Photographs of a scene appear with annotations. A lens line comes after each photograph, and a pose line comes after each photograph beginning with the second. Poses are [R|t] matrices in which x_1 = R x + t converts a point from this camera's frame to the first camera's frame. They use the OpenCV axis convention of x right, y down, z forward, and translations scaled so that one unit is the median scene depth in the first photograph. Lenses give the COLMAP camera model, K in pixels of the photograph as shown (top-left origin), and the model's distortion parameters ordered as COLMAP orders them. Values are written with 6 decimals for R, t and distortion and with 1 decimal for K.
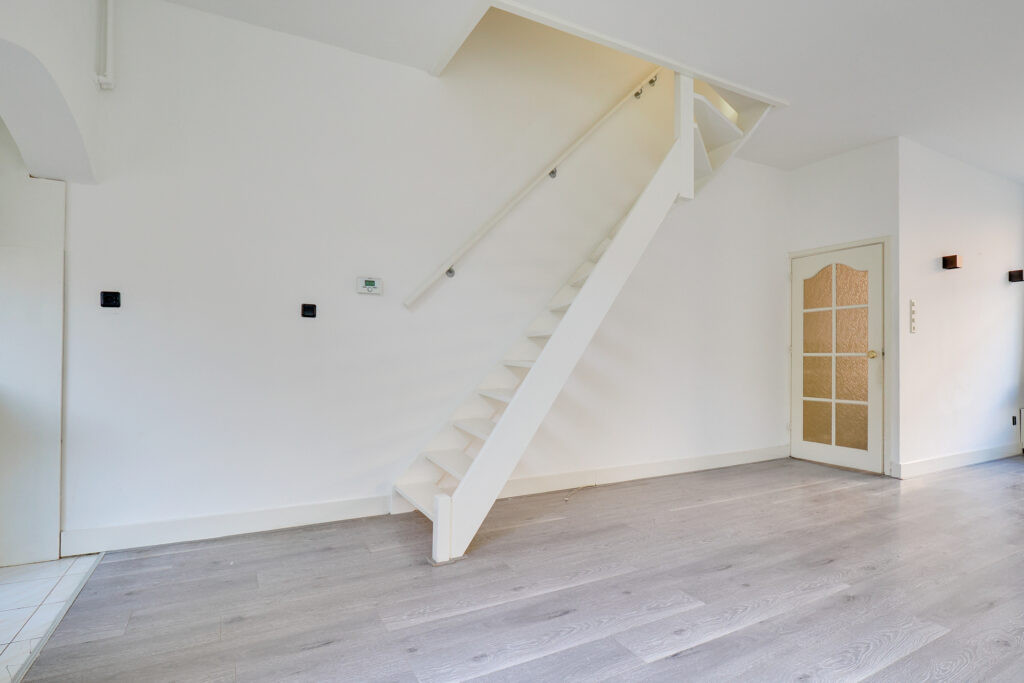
lens RADIAL K [[506.5, 0, 509.1], [0, 506.5, 357.2], [0, 0, 1]] dist [-0.005685, -0.001905]
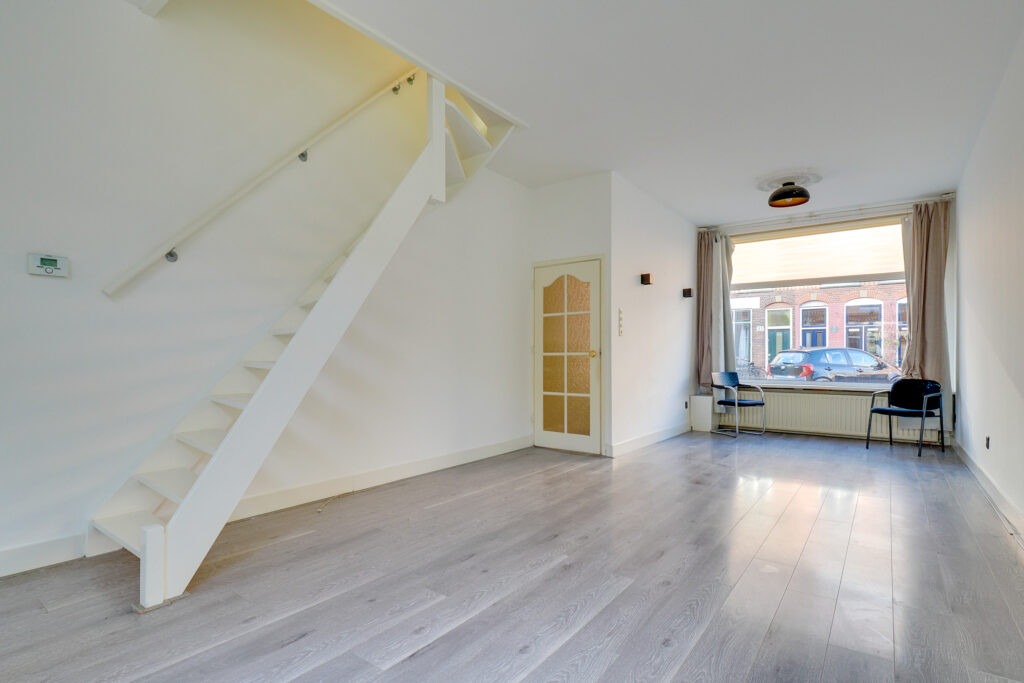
lens RADIAL K [[513.1, 0, 506.1], [0, 513.1, 363.1], [0, 0, 1]] dist [-0.009498, -0.000722]
pose [[0.905024, -0.008843, 0.425268, 0.037514], [0.004073, 0.999918, 0.012125, 0.000604], [-0.425340, -0.009242, 0.904986, 0.006748]]
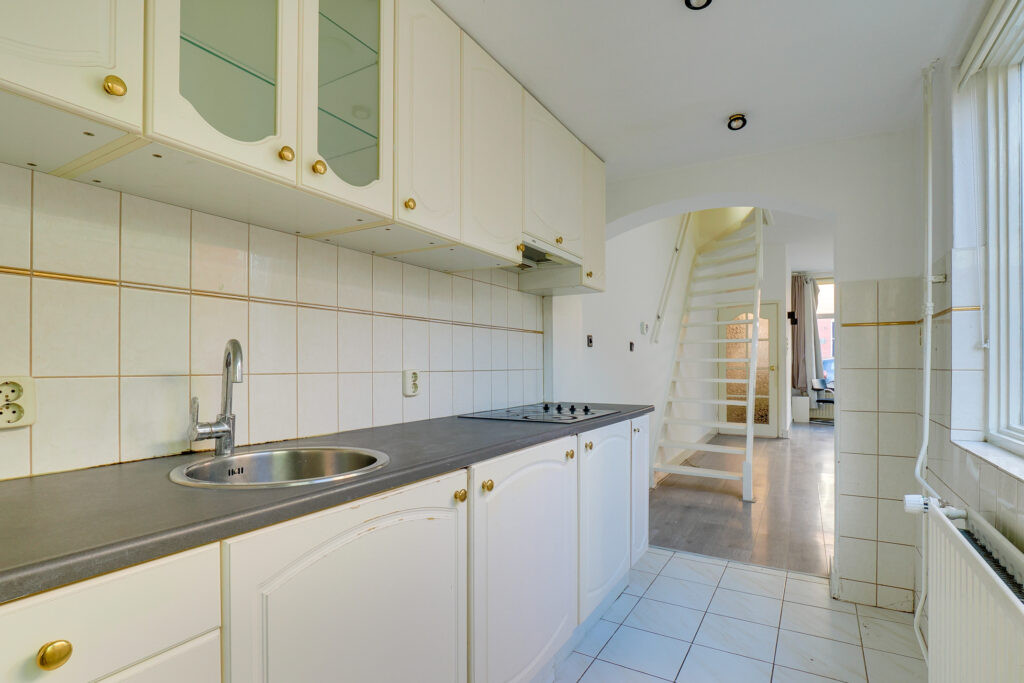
lens RADIAL K [[513.1, 0, 506.1], [0, 513.1, 363.1], [0, 0, 1]] dist [-0.009498, -0.000722]
pose [[0.852727, -0.008661, 0.522285, -1.238316], [0.007579, 0.999962, 0.004209, -0.047716], [-0.522301, 0.000369, 0.852761, -0.013735]]
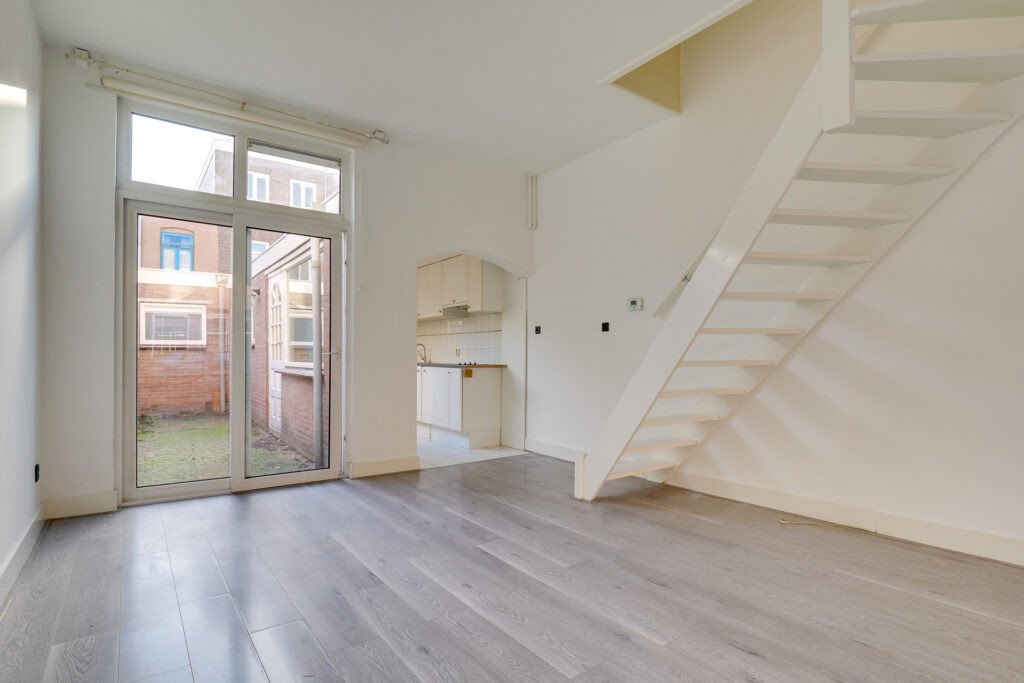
lens RADIAL K [[512.4, 0, 505.3], [0, 512.4, 343.9], [0, 0, 1]] dist [-0.011276, -0.000878]
pose [[0.142104, -0.034495, -0.989251, 0.973681], [-0.003843, 0.999366, -0.035400, 0.012736], [0.989844, 0.008832, 0.141881, 0.437314]]
